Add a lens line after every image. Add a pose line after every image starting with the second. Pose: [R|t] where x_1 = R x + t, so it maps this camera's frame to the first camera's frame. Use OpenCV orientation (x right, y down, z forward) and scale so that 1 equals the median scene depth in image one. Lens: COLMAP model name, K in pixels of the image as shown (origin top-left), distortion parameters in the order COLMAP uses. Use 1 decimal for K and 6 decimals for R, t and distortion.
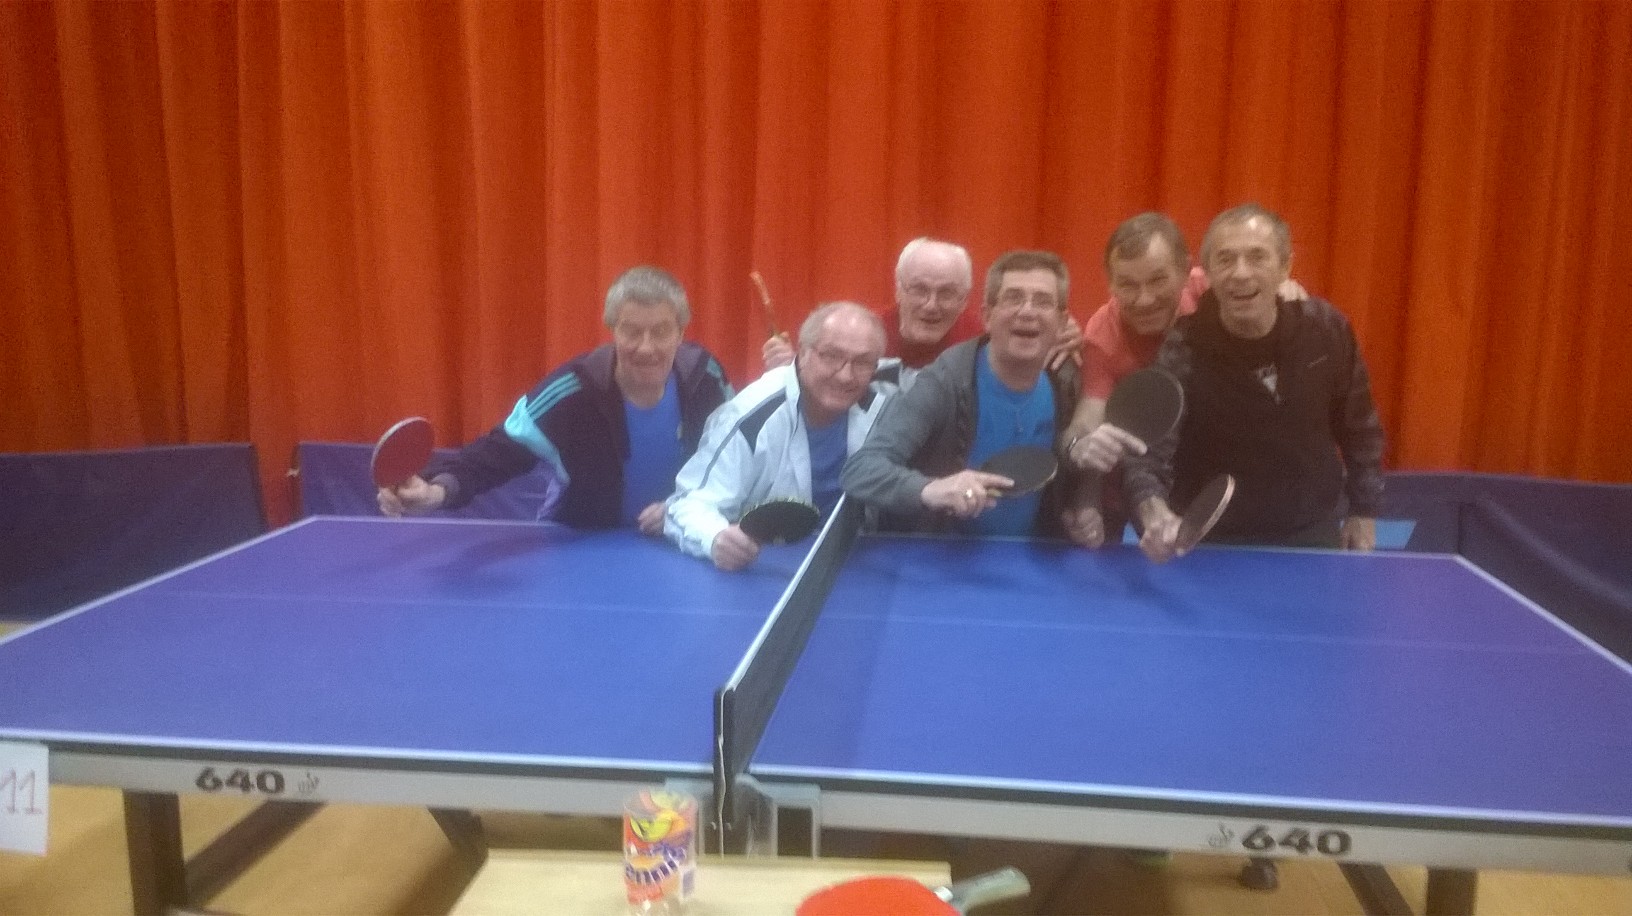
lens RADIAL K [[1234.9, 0, 816.0], [0, 1234.9, 458.0], [0, 0, 1]] dist [-0.001358, -0.002201]
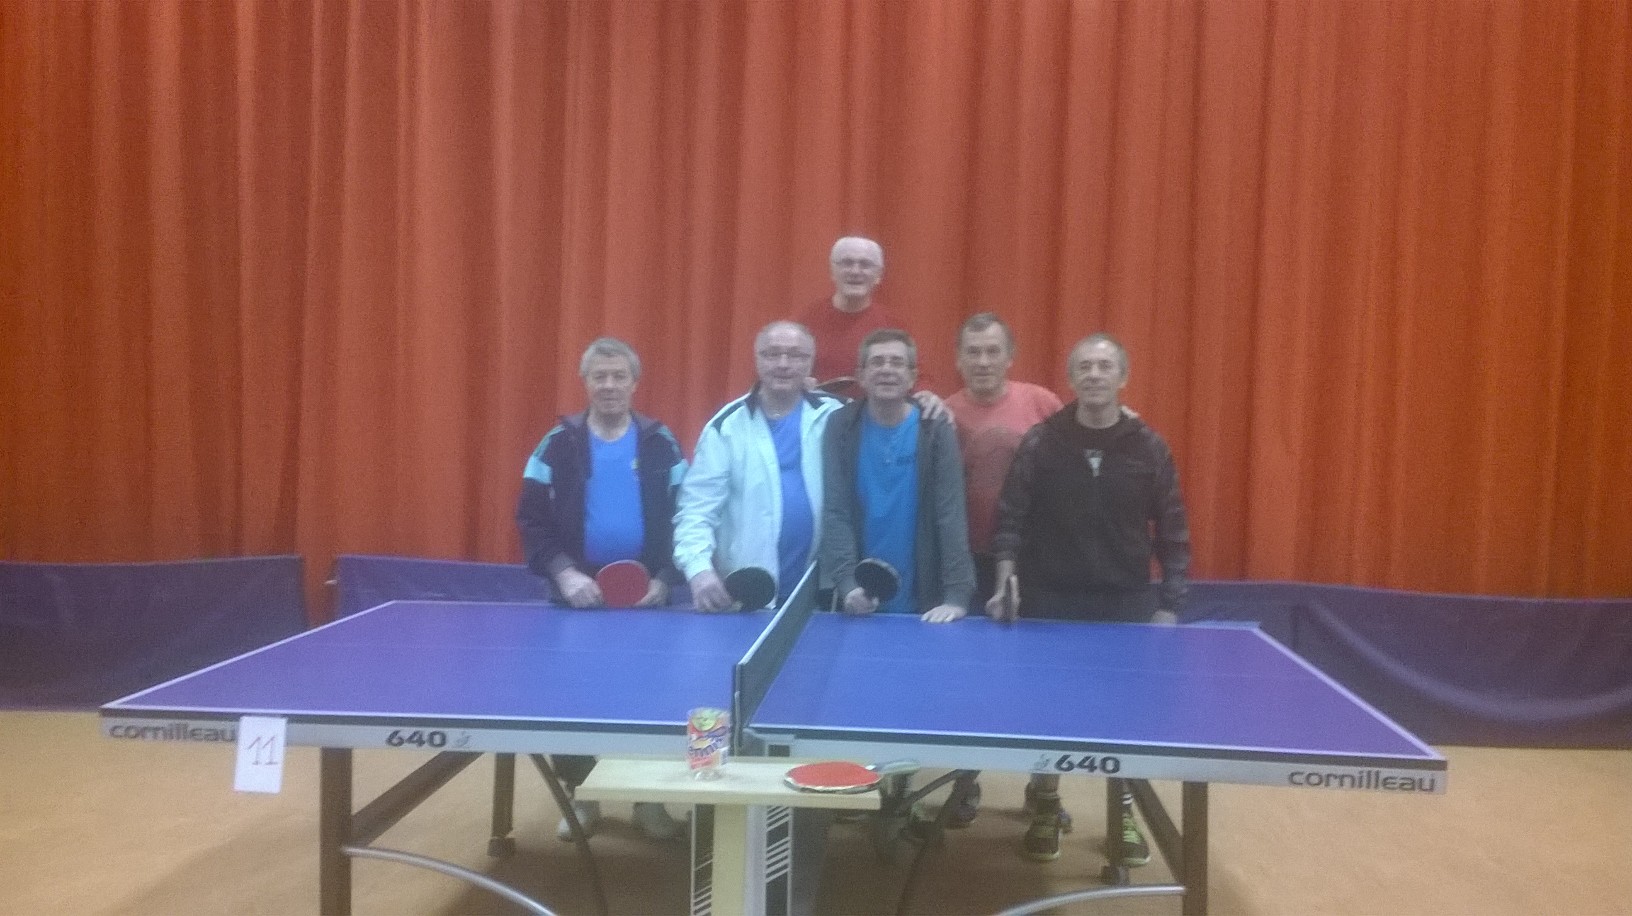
lens RADIAL K [[1234.9, 0, 816.0], [0, 1234.9, 458.0], [0, 0, 1]] dist [-0.001358, -0.002201]
pose [[0.999094, 0.009590, 0.041461, -0.036719], [-0.004618, 0.992956, -0.118394, 0.093681], [-0.042305, 0.118096, 0.992101, -0.587411]]
